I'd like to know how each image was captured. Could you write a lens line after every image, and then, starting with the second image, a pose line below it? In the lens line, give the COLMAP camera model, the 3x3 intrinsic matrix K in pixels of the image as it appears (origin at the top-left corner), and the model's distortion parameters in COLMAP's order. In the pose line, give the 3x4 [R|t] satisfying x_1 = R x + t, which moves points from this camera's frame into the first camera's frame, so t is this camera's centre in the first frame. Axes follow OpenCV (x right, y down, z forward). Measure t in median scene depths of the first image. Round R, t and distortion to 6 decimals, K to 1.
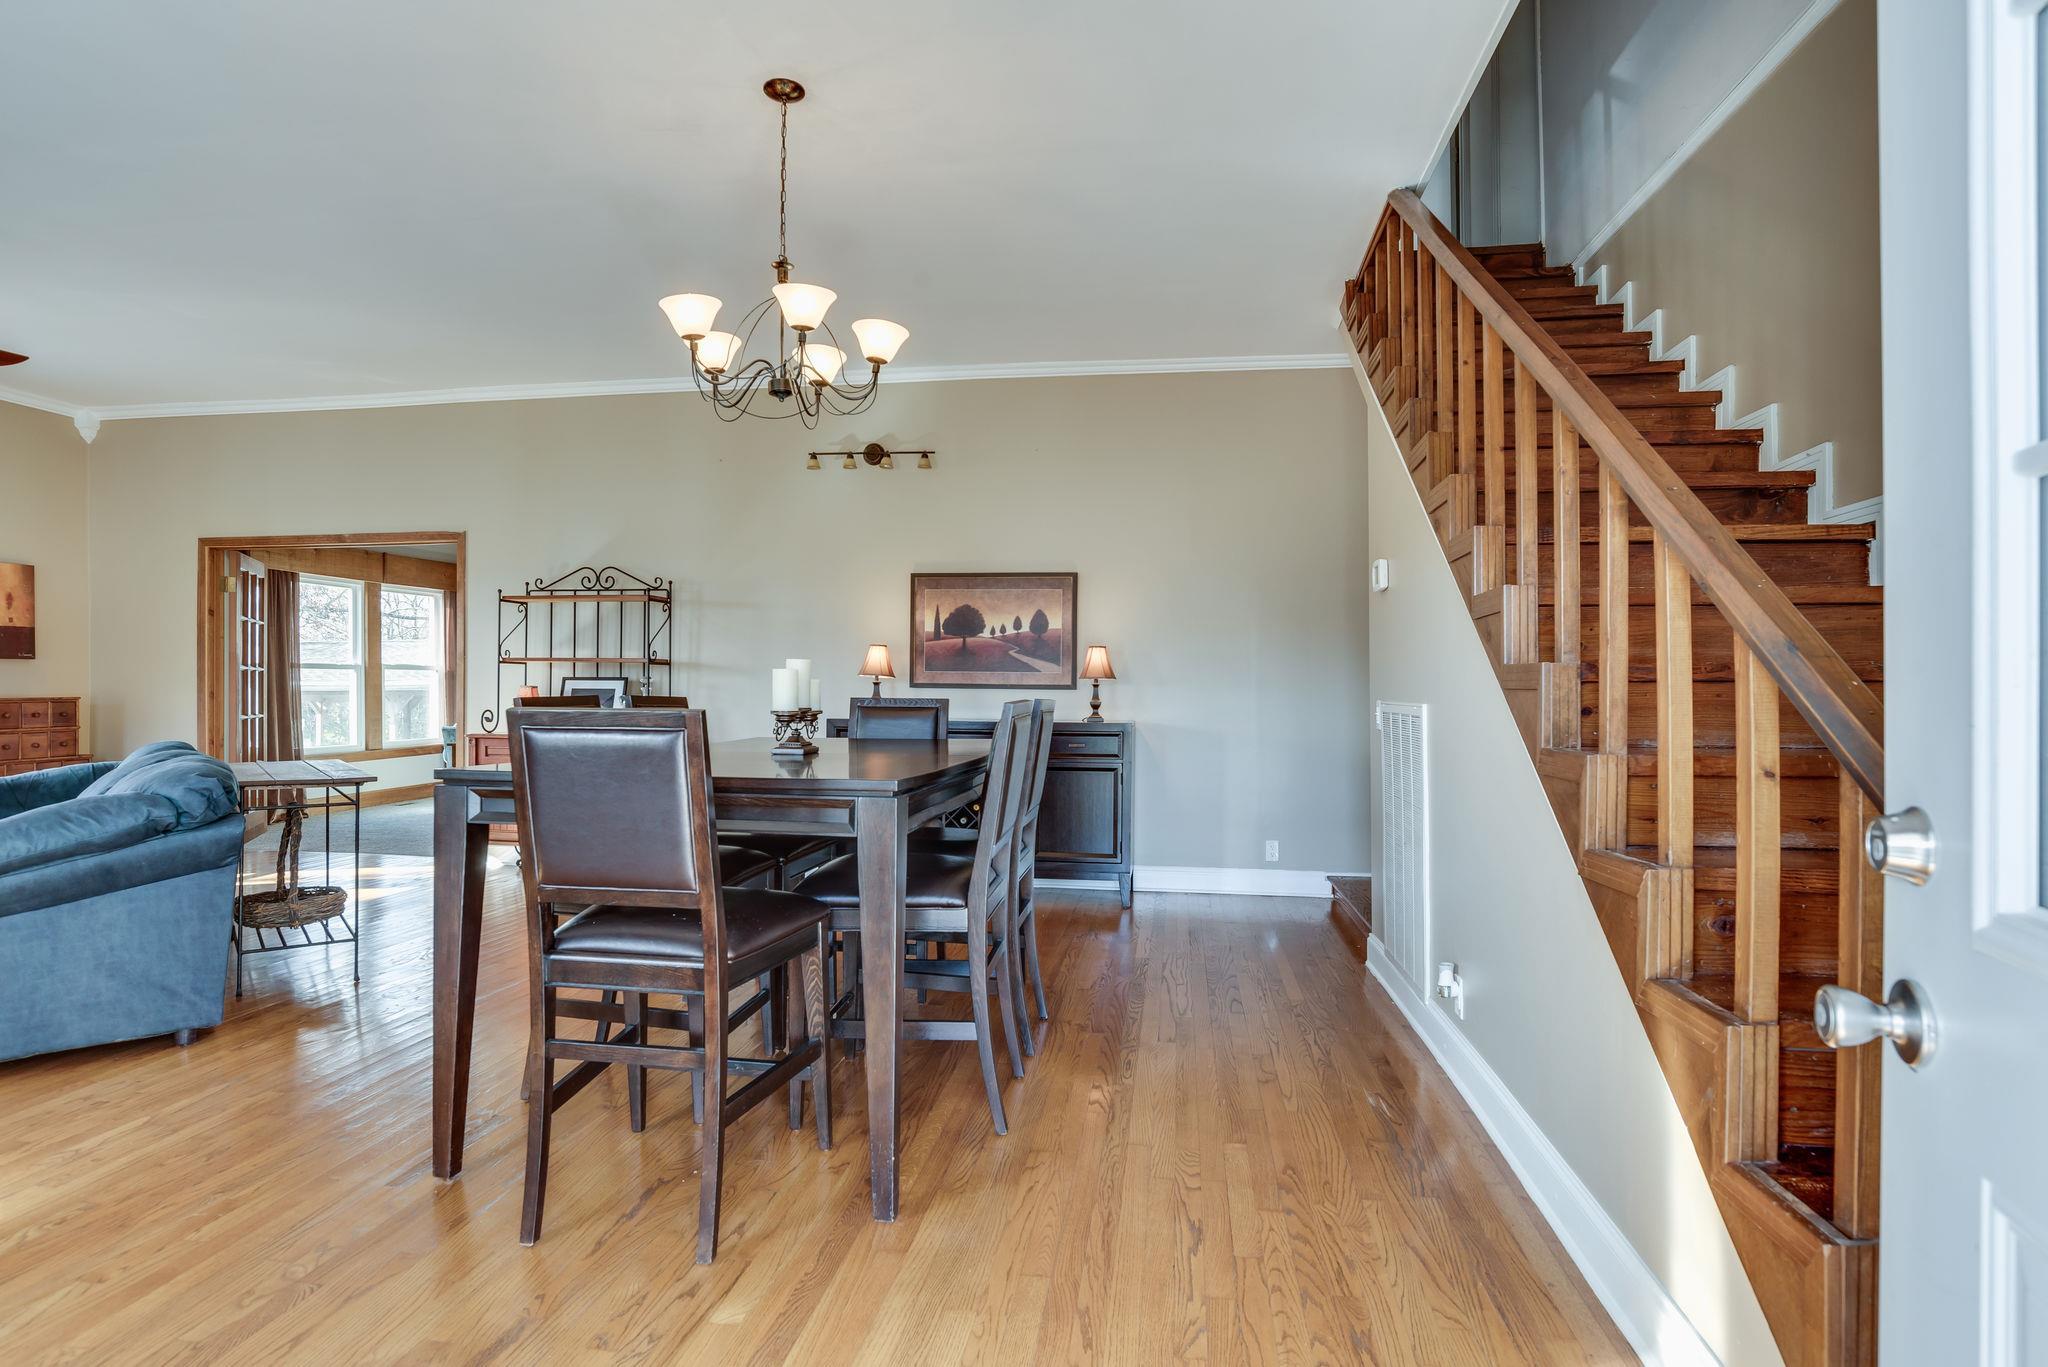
lens RADIAL K [[1057.8, 0, 1035.9], [0, 1057.8, 690.1], [0, 0, 1]] dist [-0.052922, 0.019769]
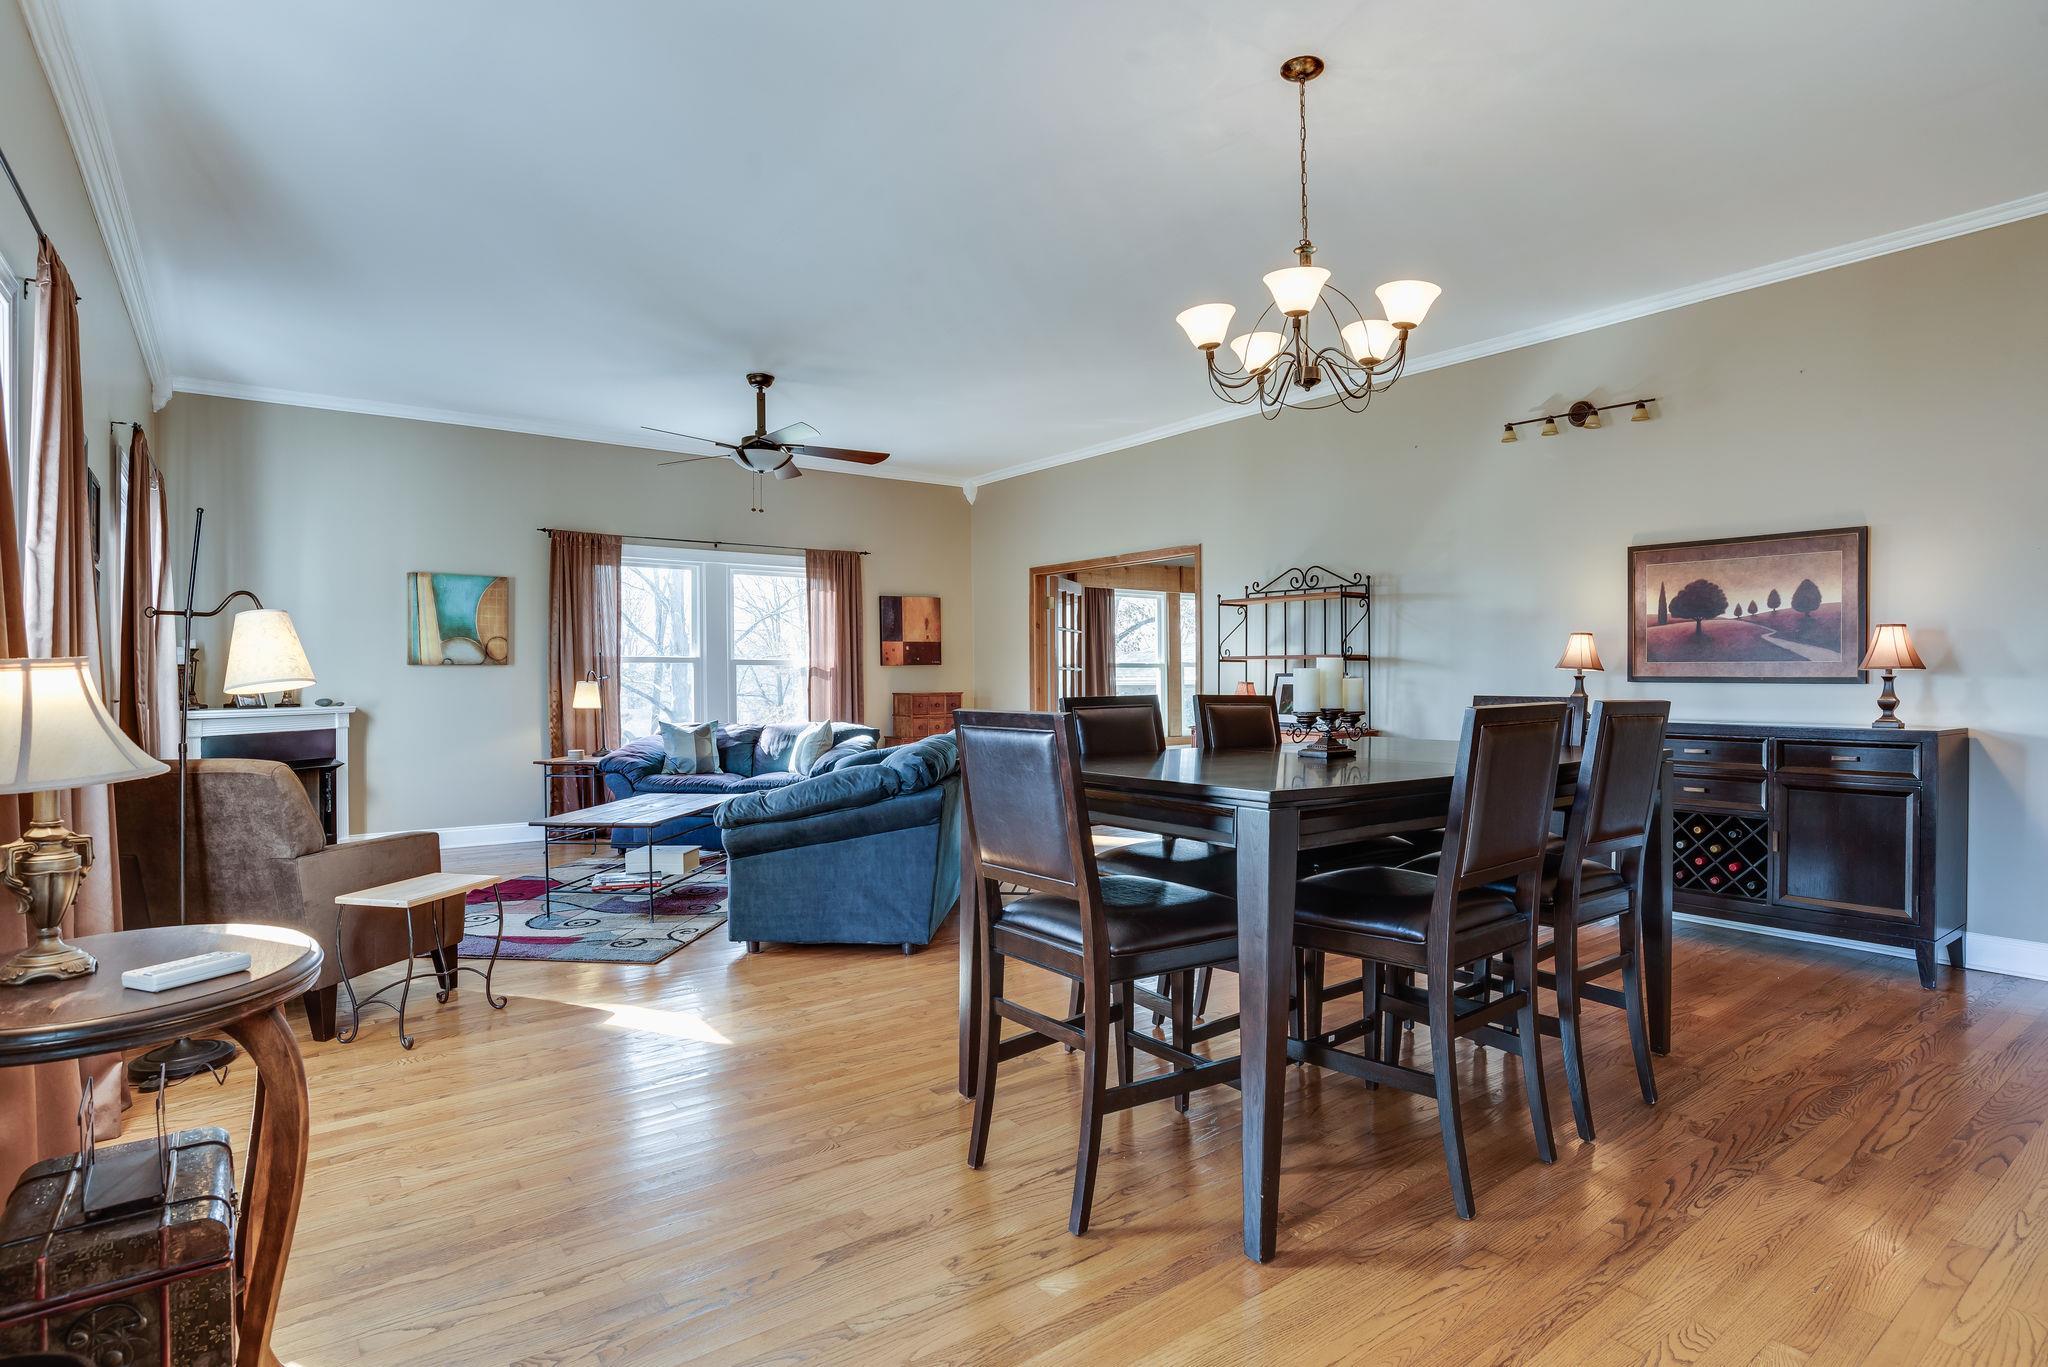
lens RADIAL K [[1057.8, 0, 1023.2], [0, 1057.8, 686.3], [0, 0, 1]] dist [-0.052922, 0.019769]
pose [[0.706285, -0.002529, -0.707923, 0.130756], [0.006157, 0.999978, 0.002571, -0.004155], [0.707900, -0.006175, 0.706285, 0.068059]]
